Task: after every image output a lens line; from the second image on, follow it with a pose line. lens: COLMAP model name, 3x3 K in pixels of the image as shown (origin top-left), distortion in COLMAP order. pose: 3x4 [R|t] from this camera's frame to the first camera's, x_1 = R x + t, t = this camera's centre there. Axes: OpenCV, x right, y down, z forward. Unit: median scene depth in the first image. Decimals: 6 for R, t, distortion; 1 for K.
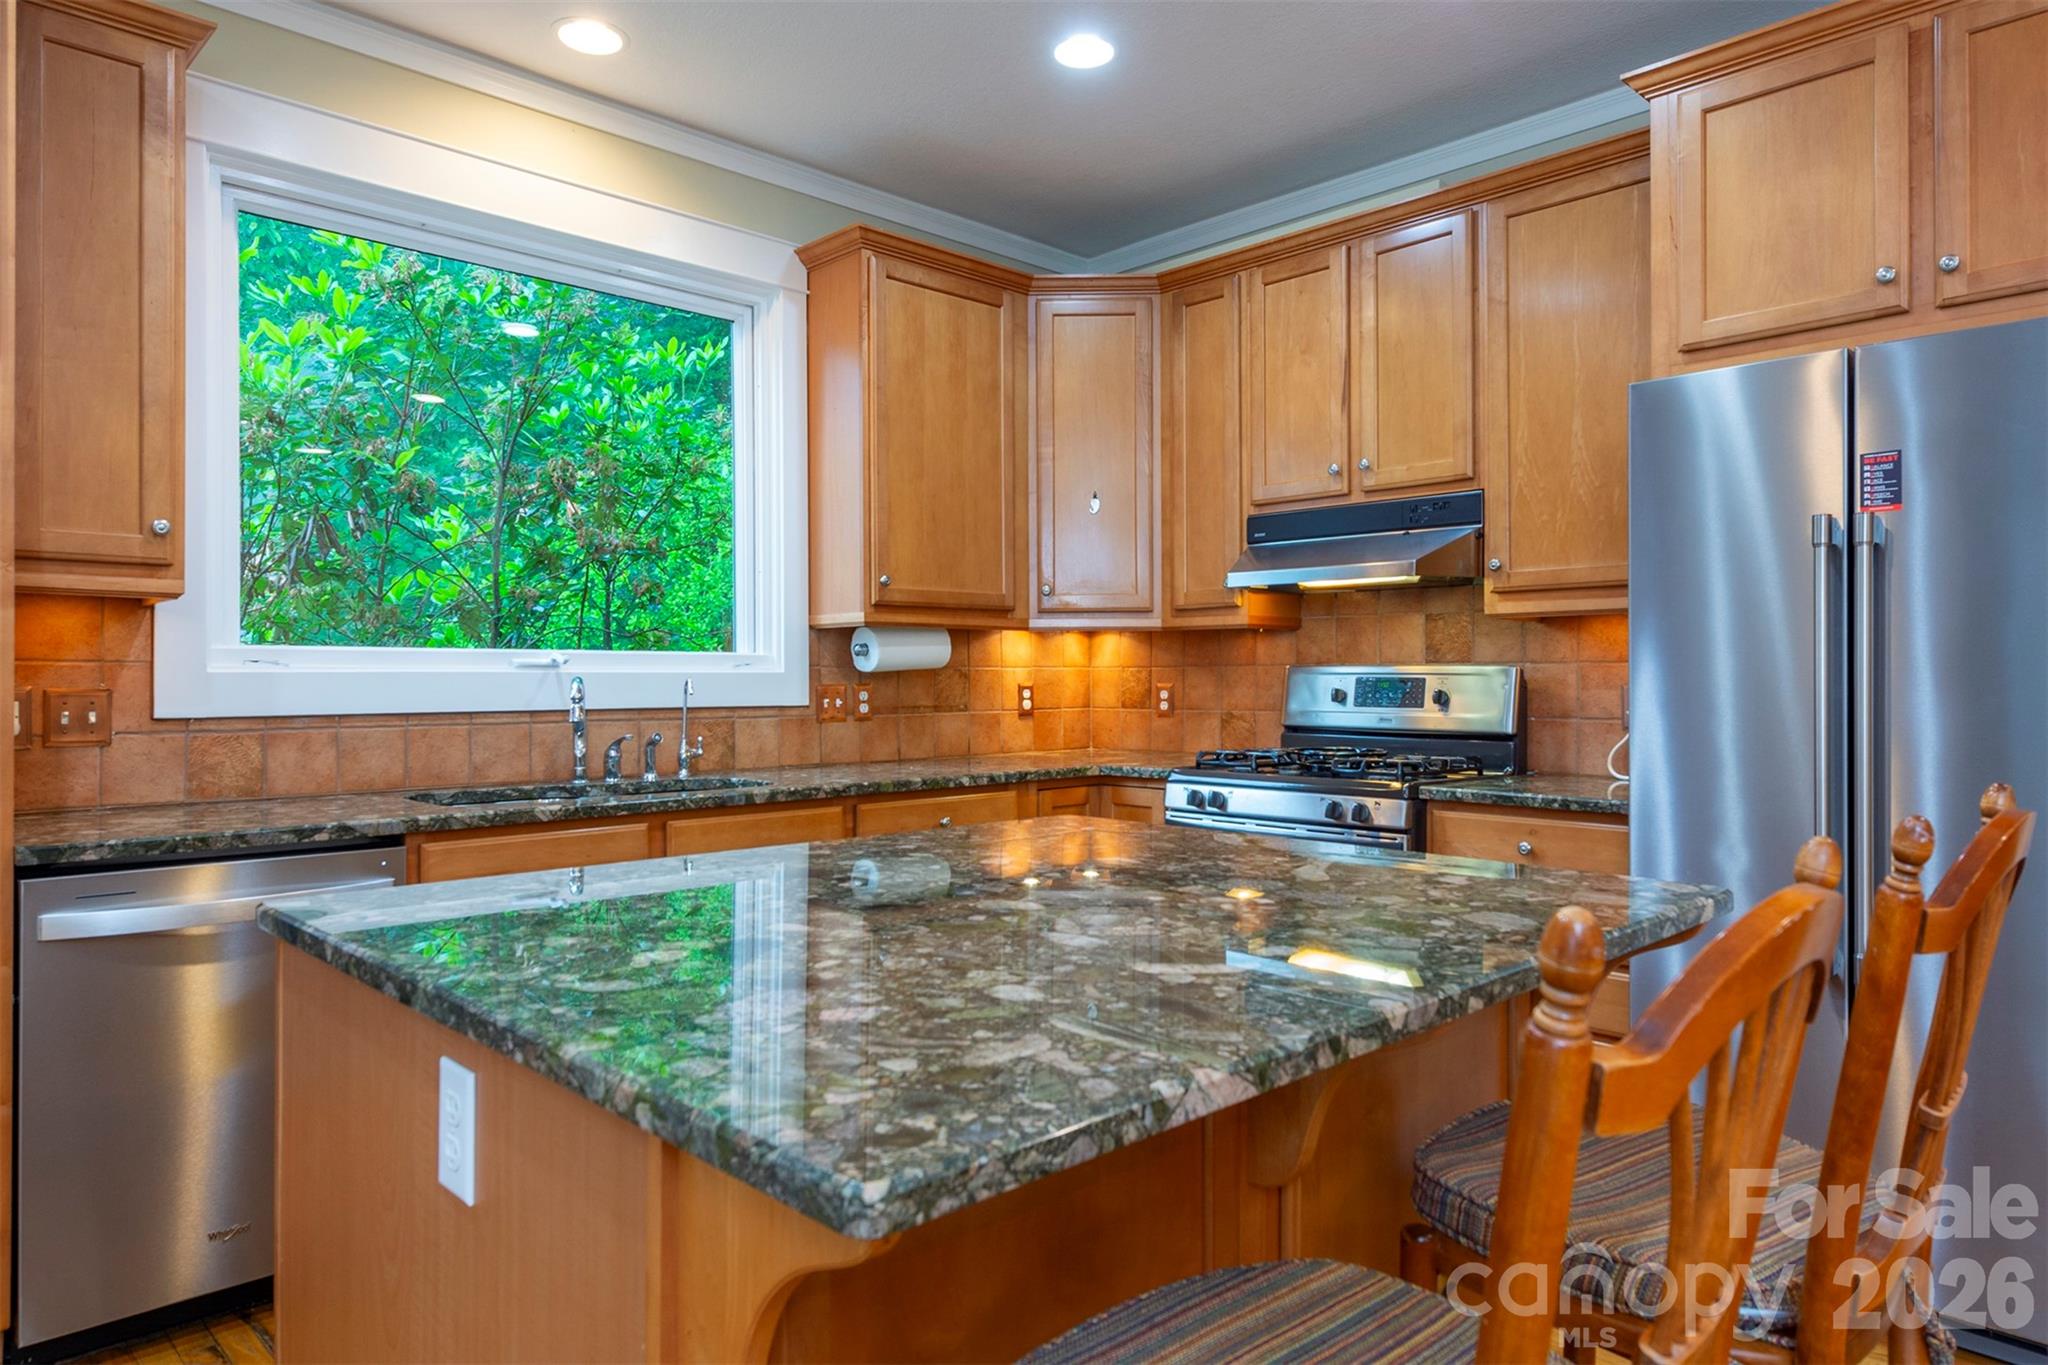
lens RADIAL K [[1292.0, 0, 1035.4], [0, 1292.0, 681.6], [0, 0, 1]] dist [0.008009, -0.005410]
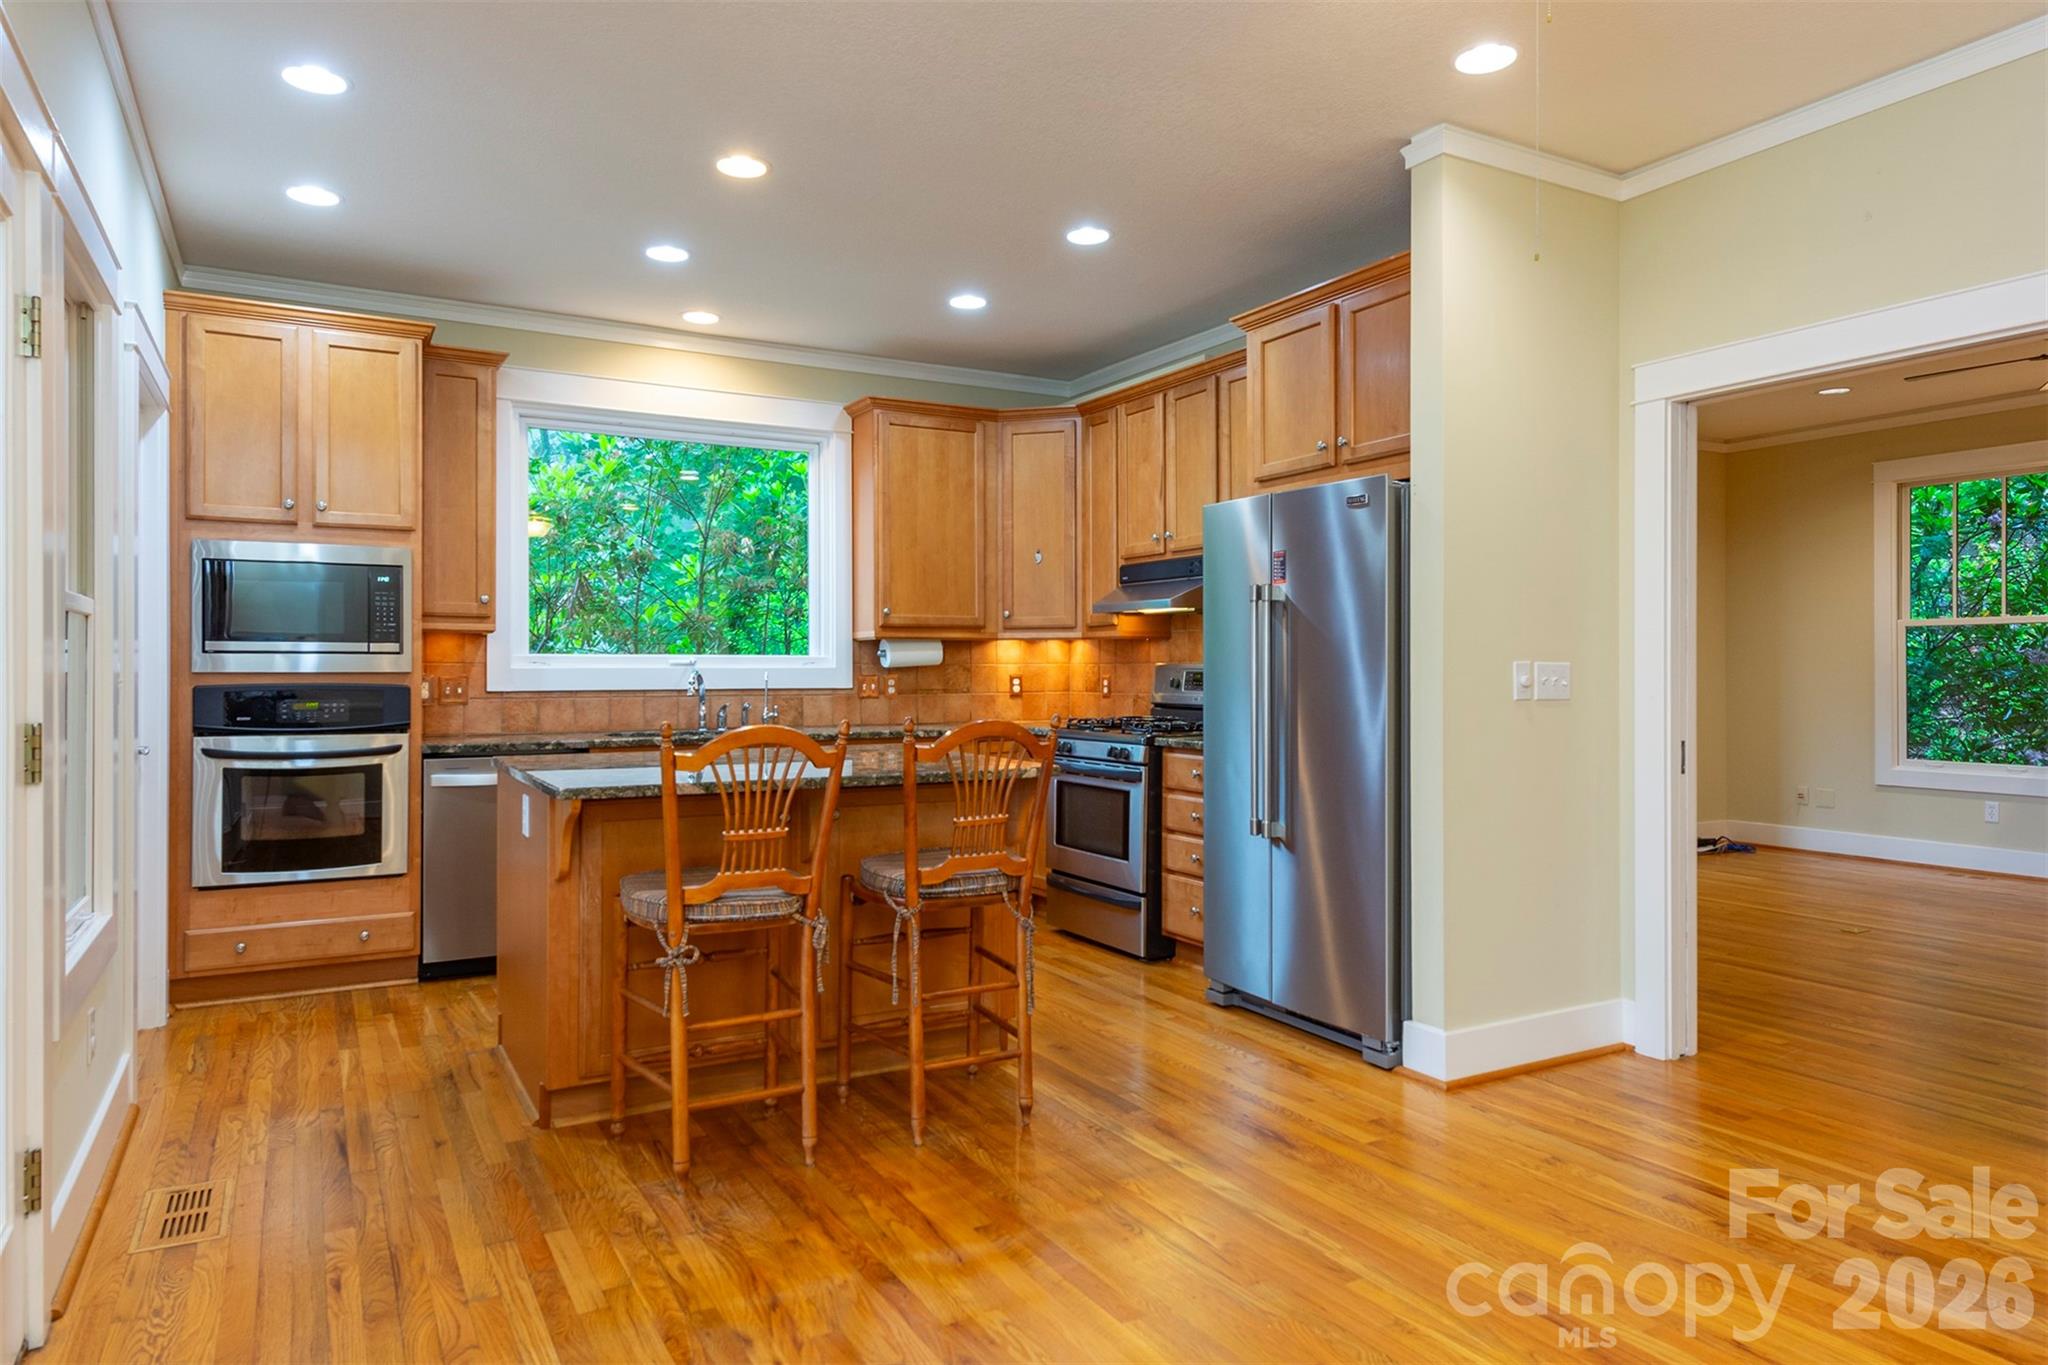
lens RADIAL K [[1292.0, 0, 1022.5], [0, 1292.0, 672.1], [0, 0, 1]] dist [0.008009, -0.005410]
pose [[0.965566, 0.001846, -0.260152, 0.458482], [-0.001820, 0.999998, 0.000343, -0.002523], [0.260153, 0.000142, 0.965568, -0.513822]]
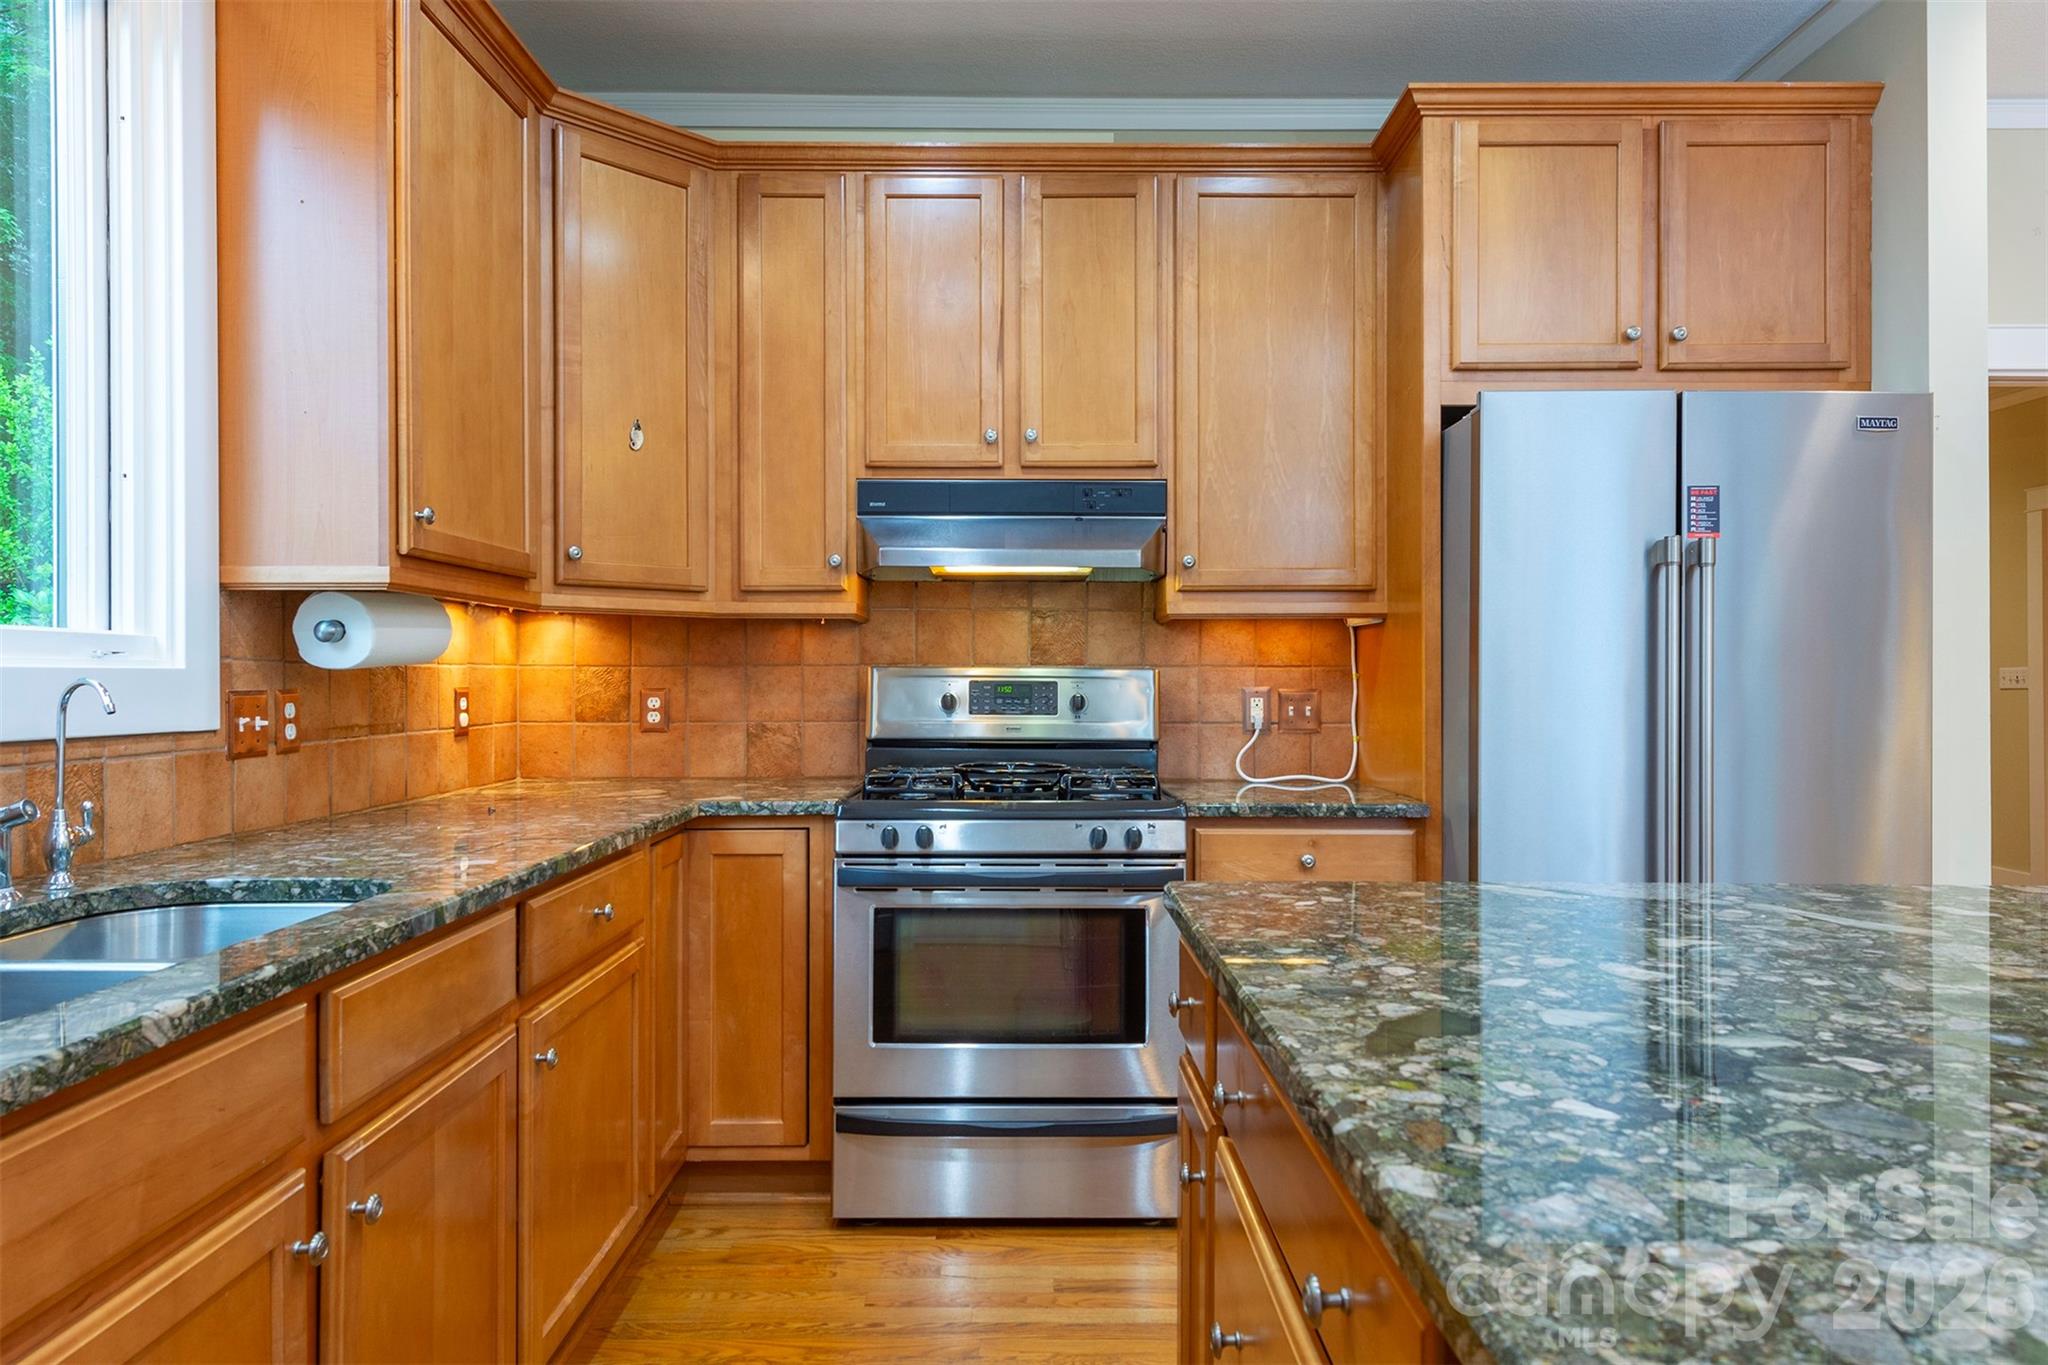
lens RADIAL K [[1272.8, 0, 1045.2], [0, 1272.8, 685.3], [0, 0, 1]] dist [0.006210, 0.000041]
pose [[0.686997, -0.000564, 0.726660, -0.334604], [-0.000197, 1.000000, 0.000962, -0.001059], [-0.726661, -0.000804, 0.686996, 0.379879]]
